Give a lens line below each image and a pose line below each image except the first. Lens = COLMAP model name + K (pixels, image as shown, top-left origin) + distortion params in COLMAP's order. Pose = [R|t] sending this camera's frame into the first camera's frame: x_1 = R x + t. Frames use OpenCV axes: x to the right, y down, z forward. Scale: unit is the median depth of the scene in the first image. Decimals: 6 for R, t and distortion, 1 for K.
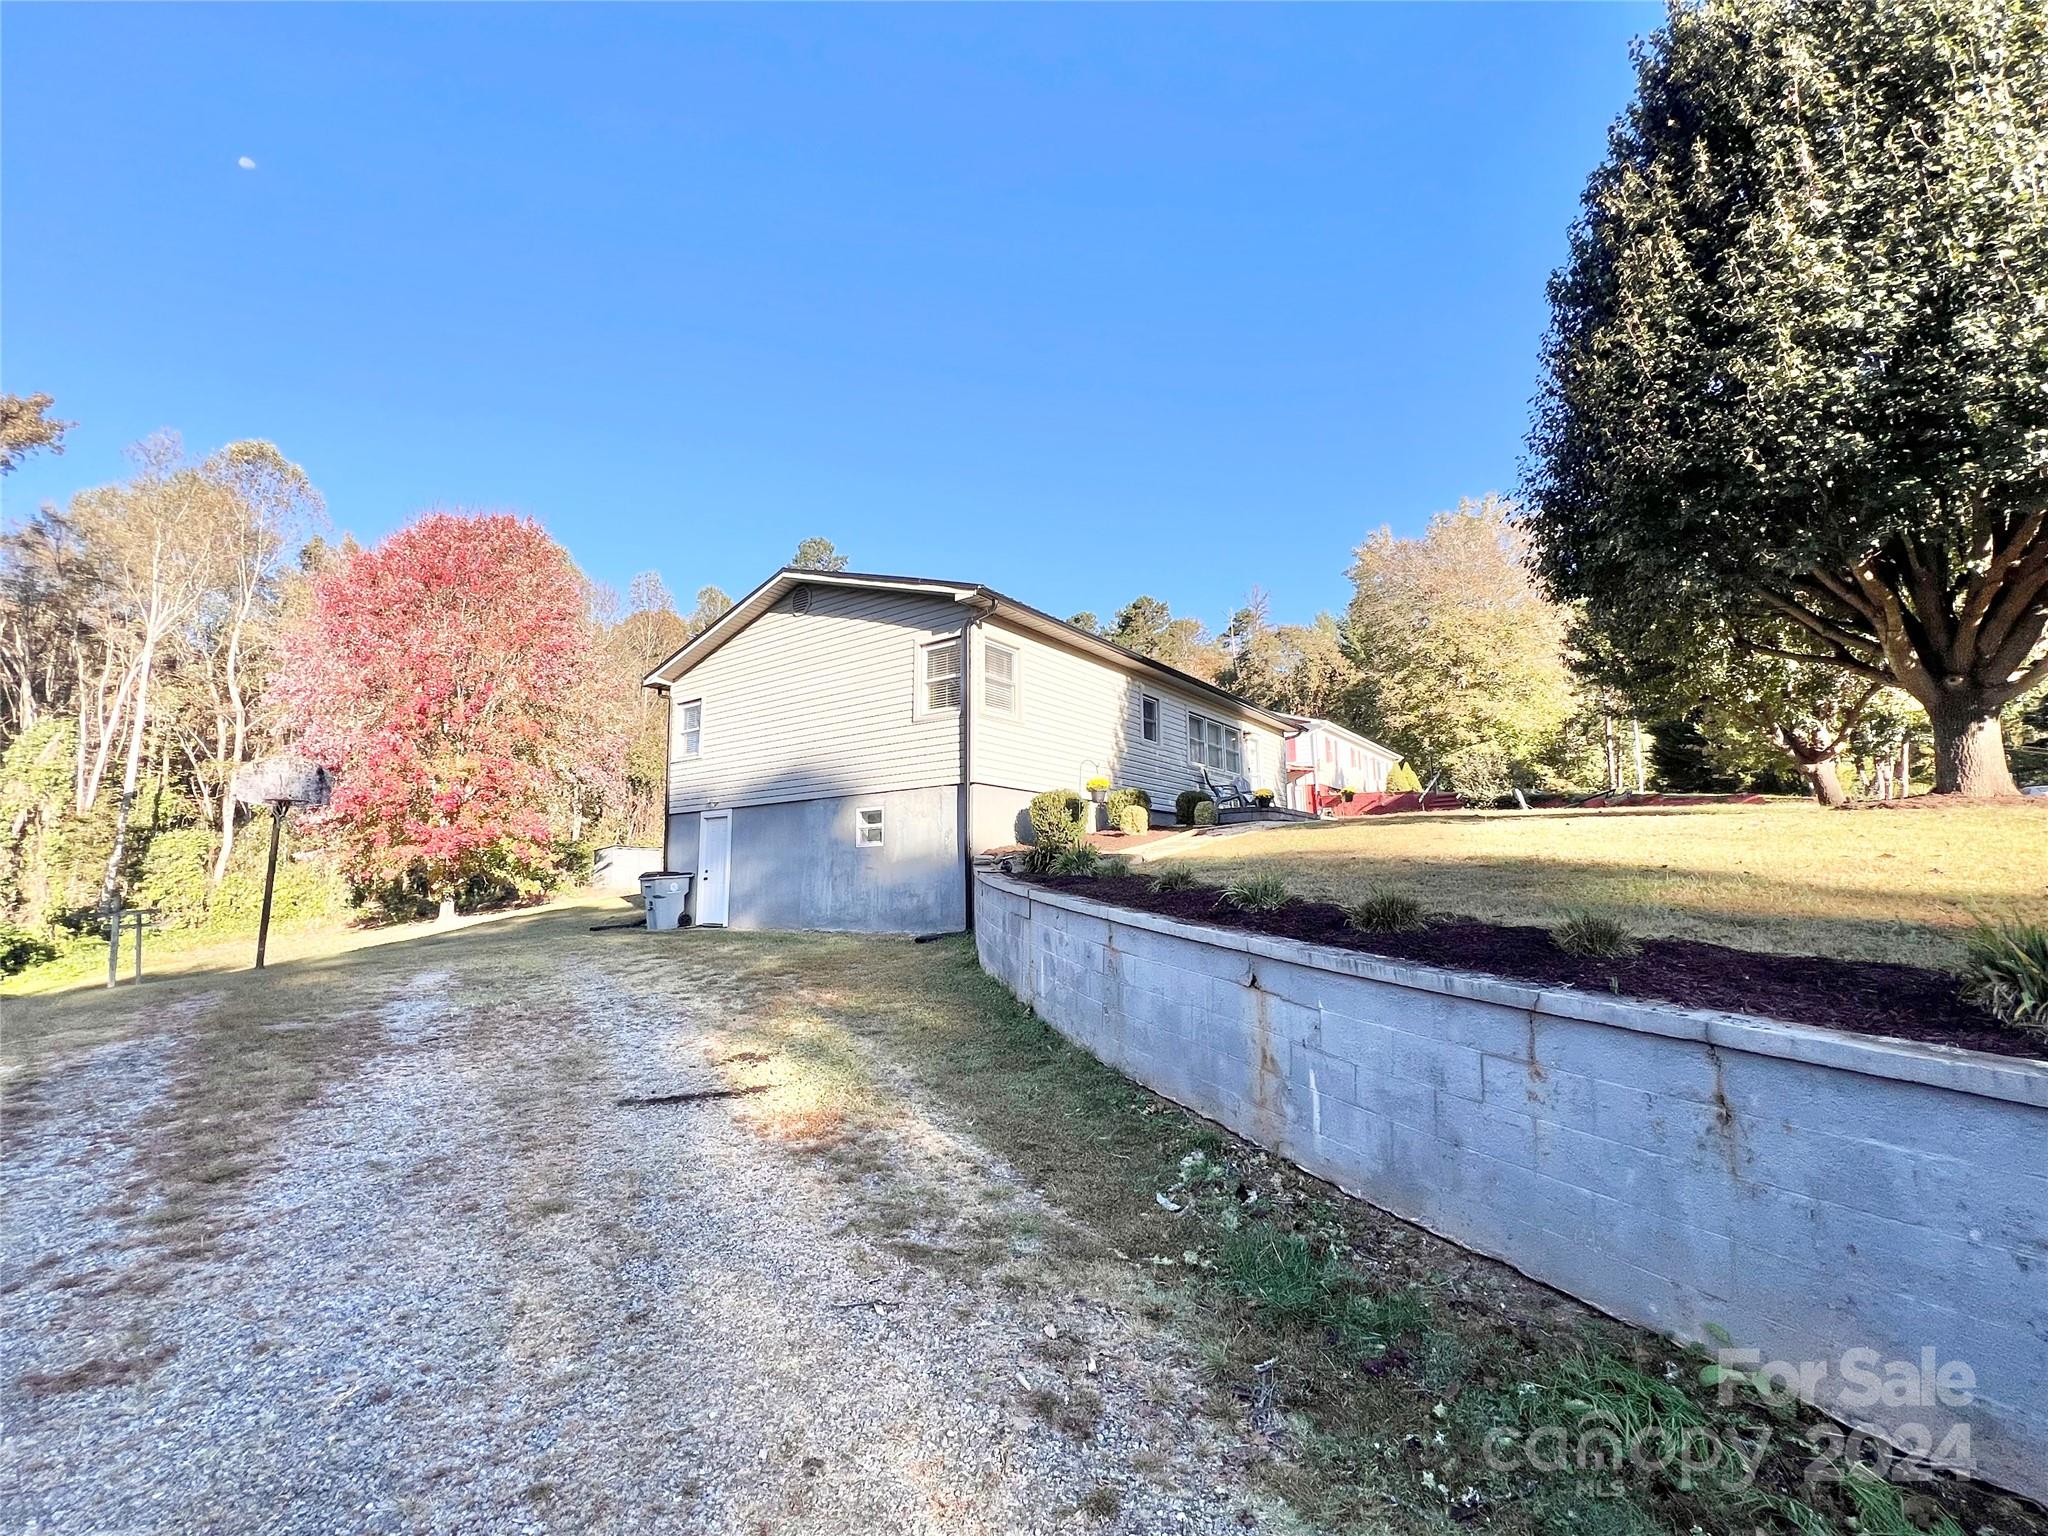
lens RADIAL K [[822.8, 0, 1017.3], [0, 822.8, 766.9], [0, 0, 1]] dist [-0.001982, 0.000487]
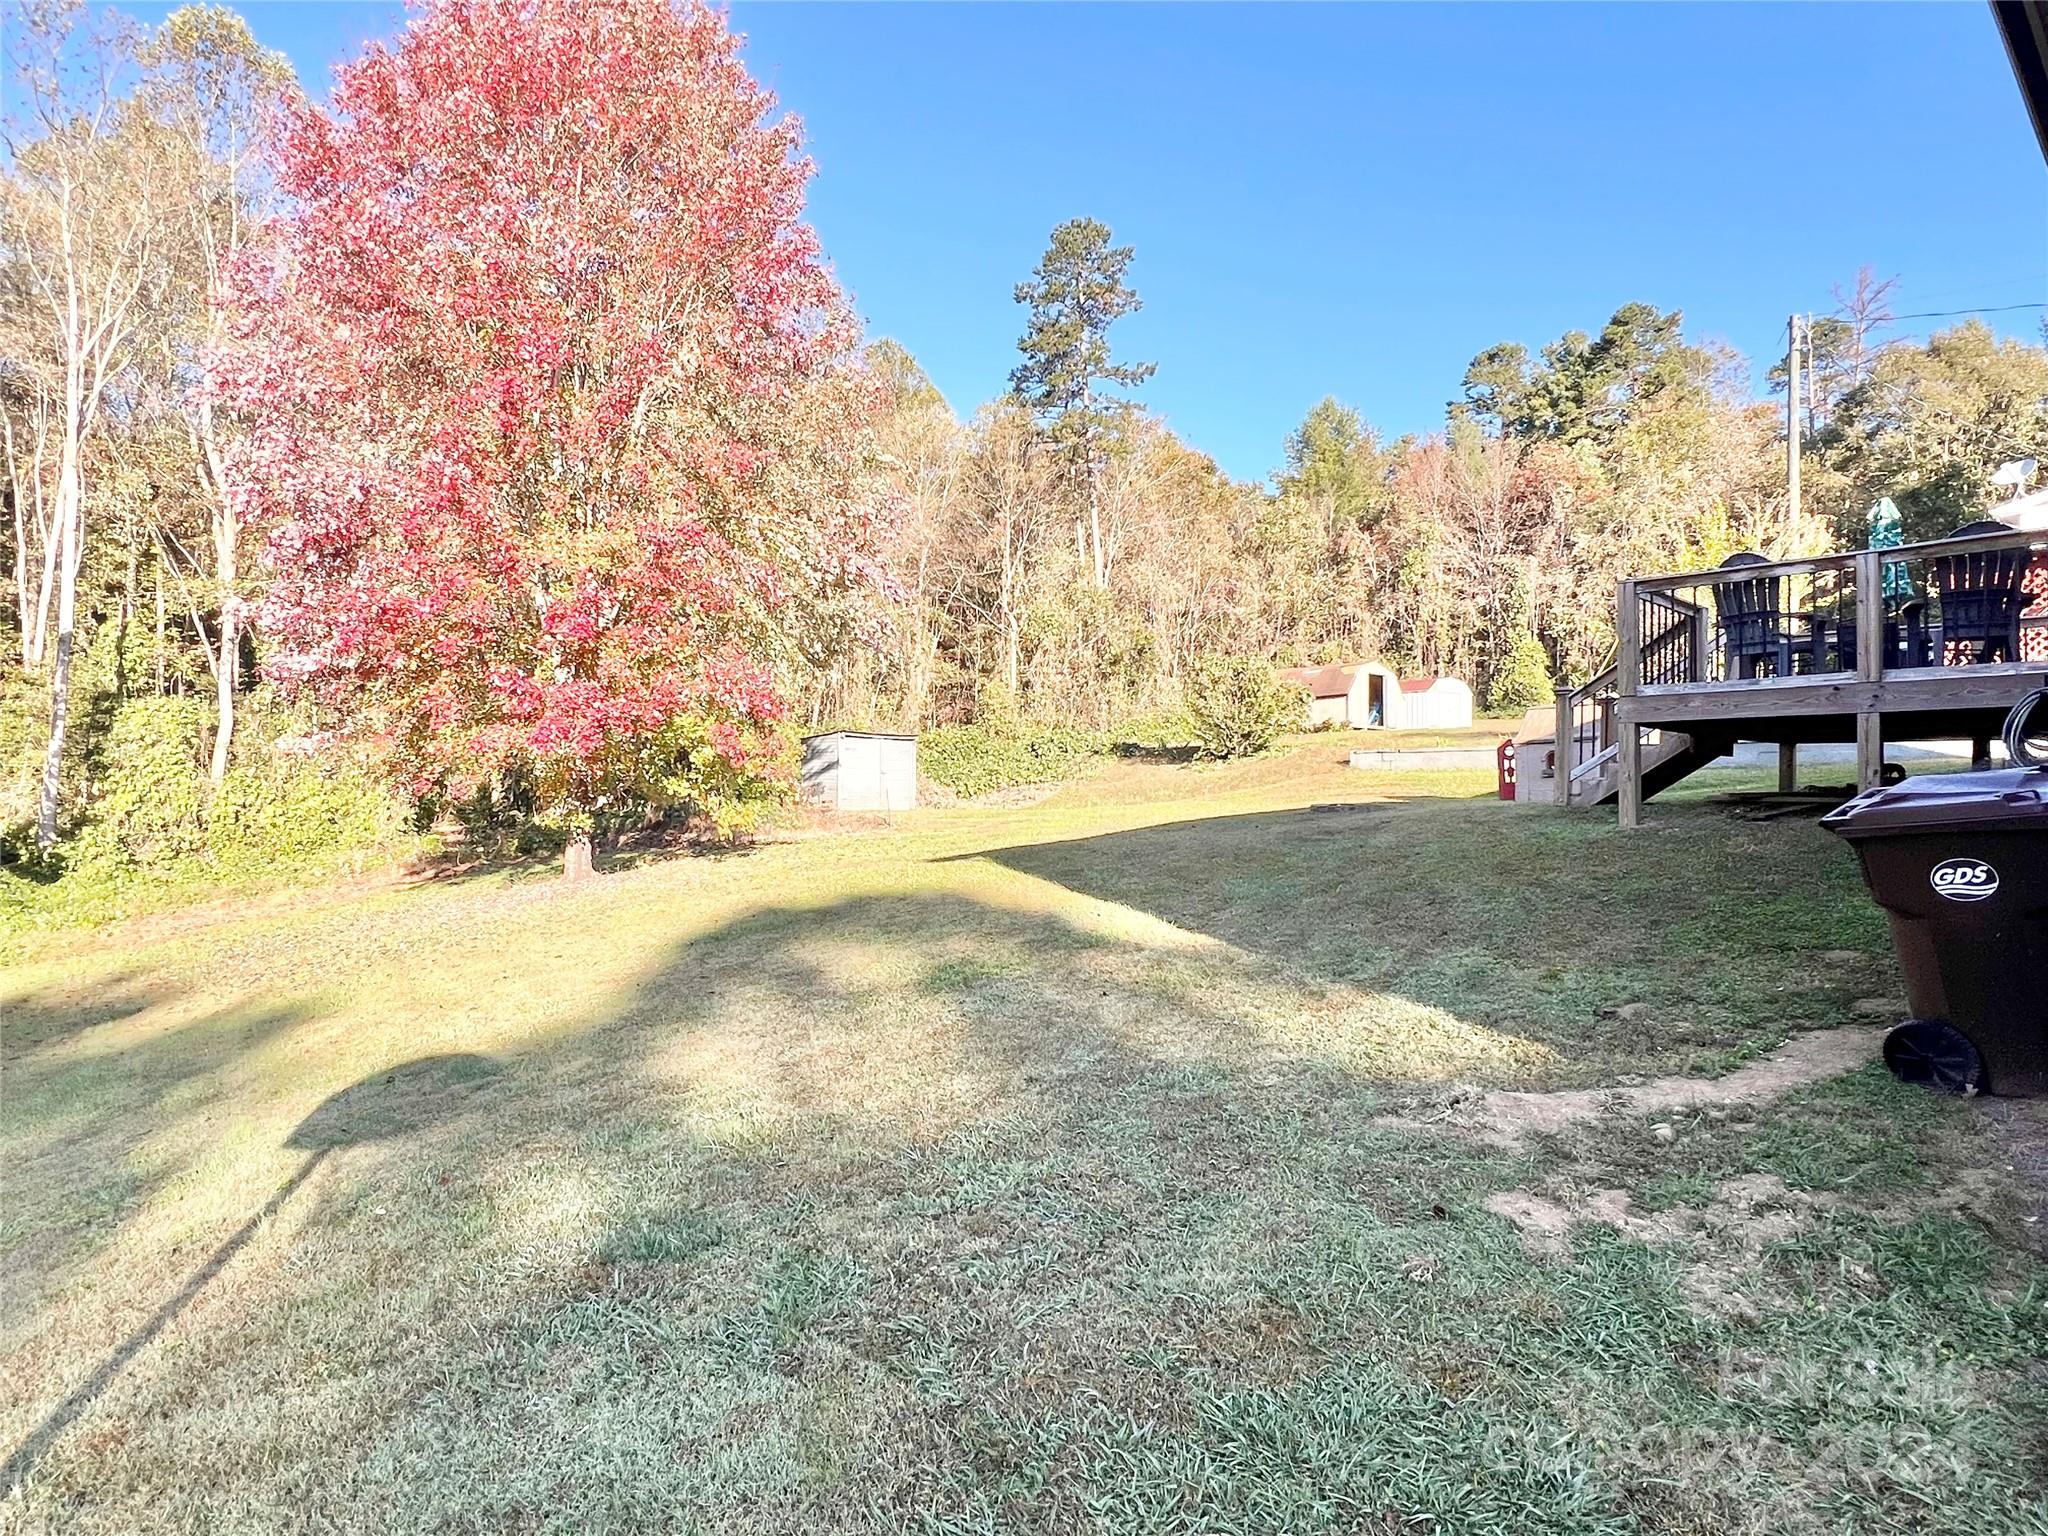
lens RADIAL K [[1108.0, 0, 1039.2], [0, 1108.0, 765.1], [0, 0, 1]] dist [-0.005063, 0.001650]
pose [[0.983958, 0.017517, -0.177540, -0.266672], [0.004225, 0.992601, 0.121351, 0.035201], [0.178352, -0.120154, 0.976603, 0.358127]]
